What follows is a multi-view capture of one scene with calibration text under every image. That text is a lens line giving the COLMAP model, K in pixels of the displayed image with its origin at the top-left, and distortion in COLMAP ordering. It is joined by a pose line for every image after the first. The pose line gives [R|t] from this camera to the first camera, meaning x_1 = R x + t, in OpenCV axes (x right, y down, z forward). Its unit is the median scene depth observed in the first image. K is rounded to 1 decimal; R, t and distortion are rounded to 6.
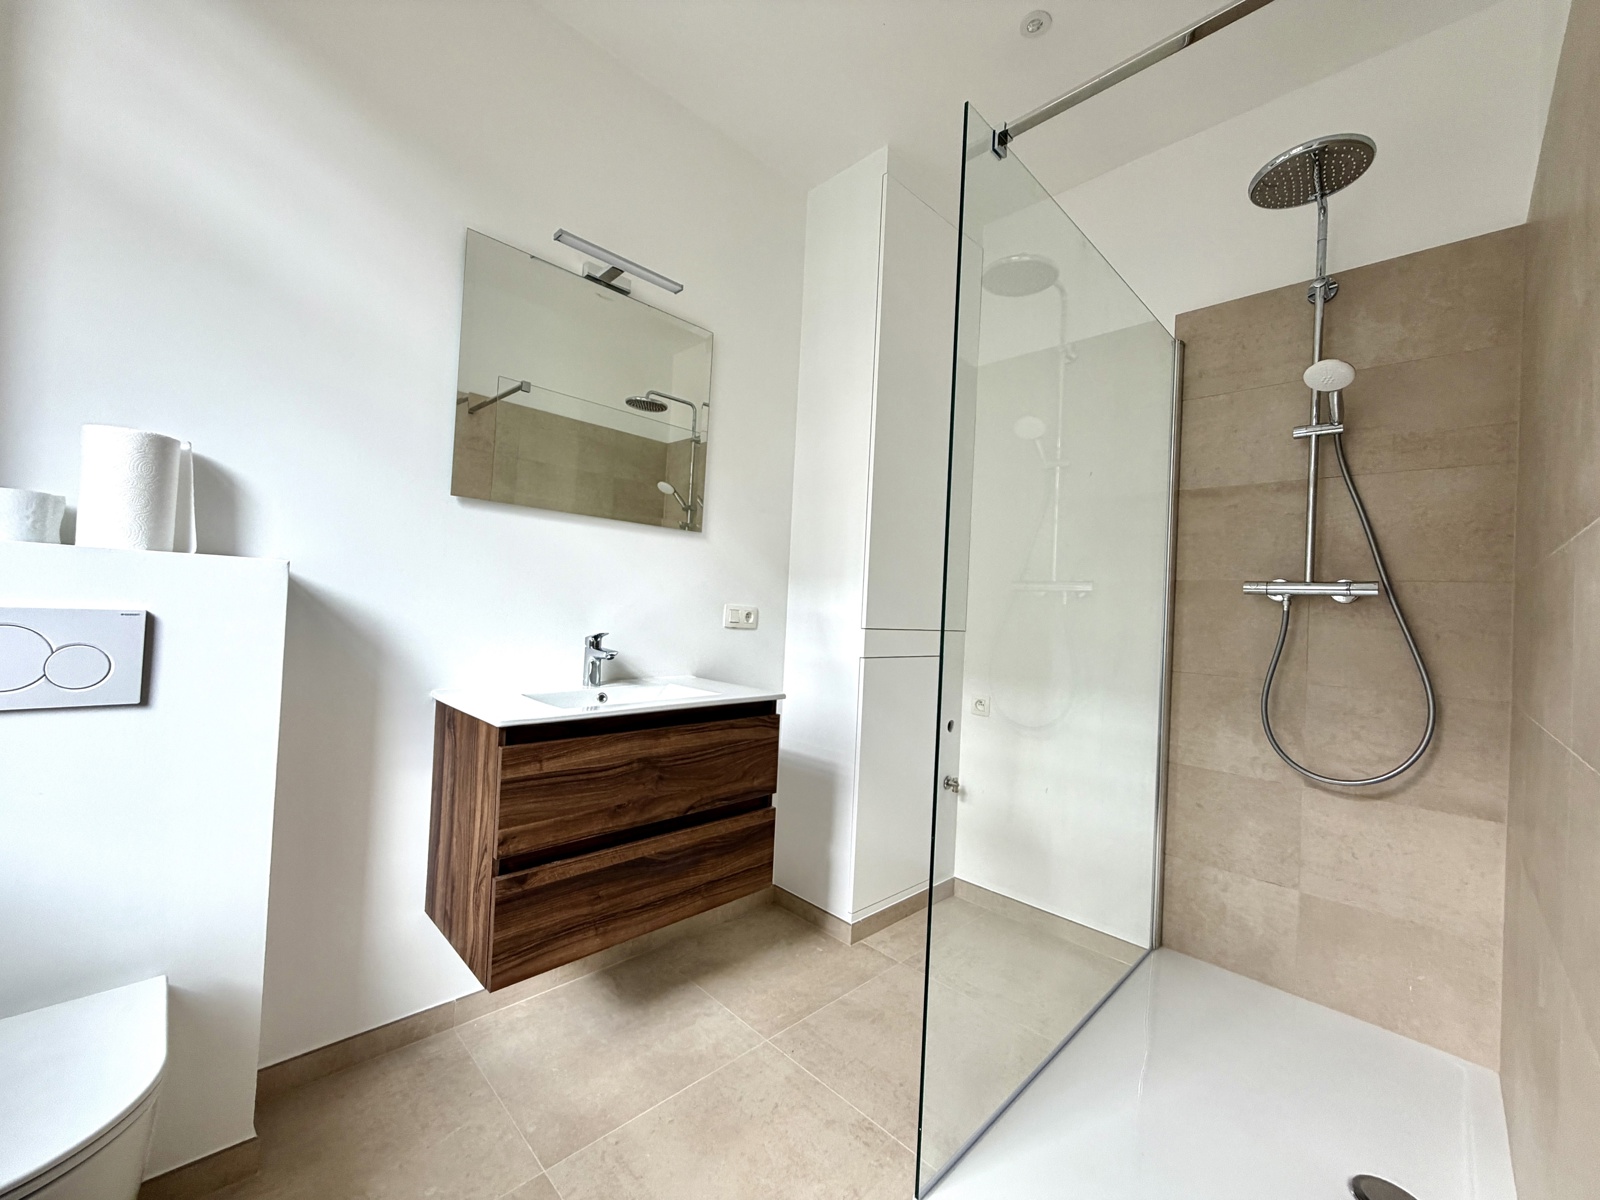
lens RADIAL K [[640.0, 0, 802.0], [0, 640.0, 601.0], [0, 0, 1]] dist [0.001107, 0.000071]
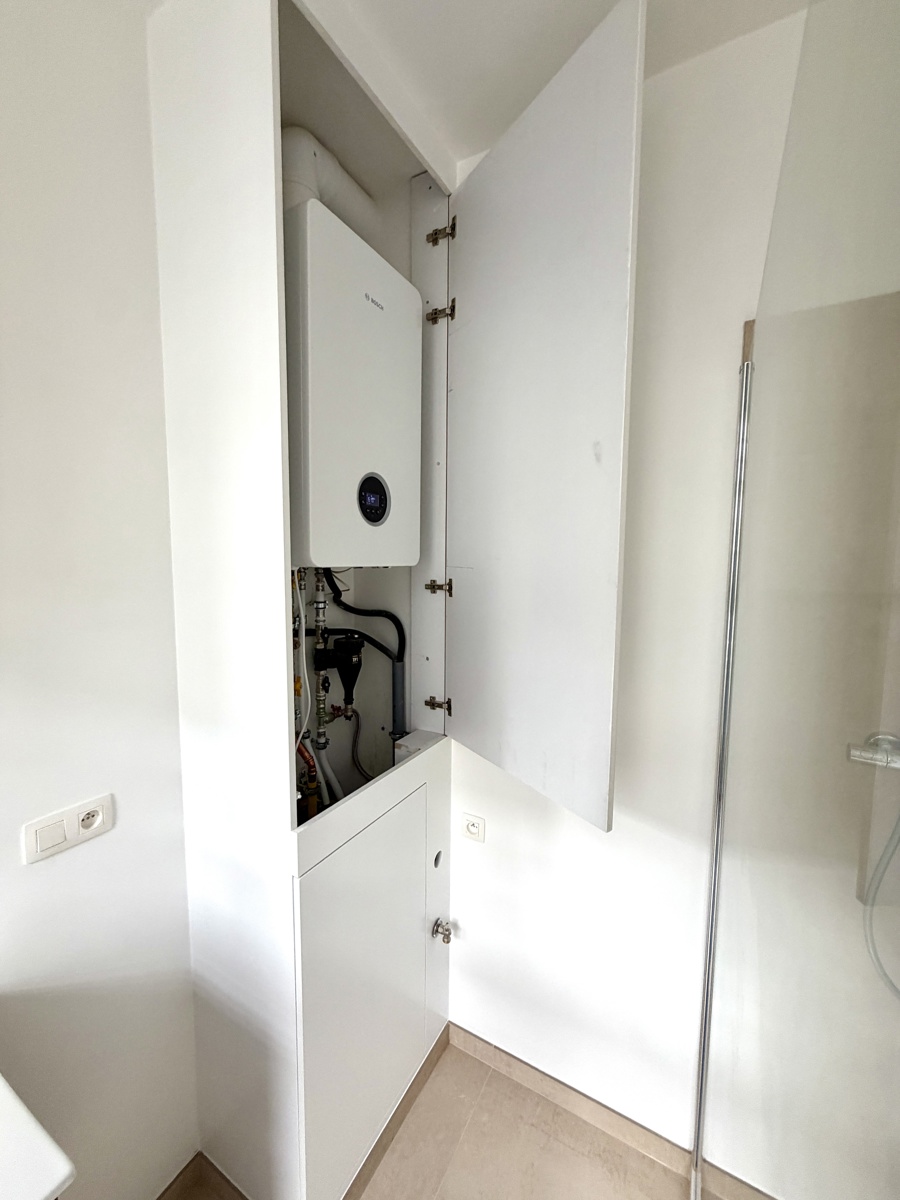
lens RADIAL K [[480.0, 0, 447.3], [0, 480.0, 601.2], [0, 0, 1]] dist [0.001107, 0.000071]
pose [[0.961922, -0.066388, 0.265140, 0.119532], [0.034308, 0.991708, 0.123844, -0.205196], [-0.271164, -0.110032, 0.956223, 0.517237]]
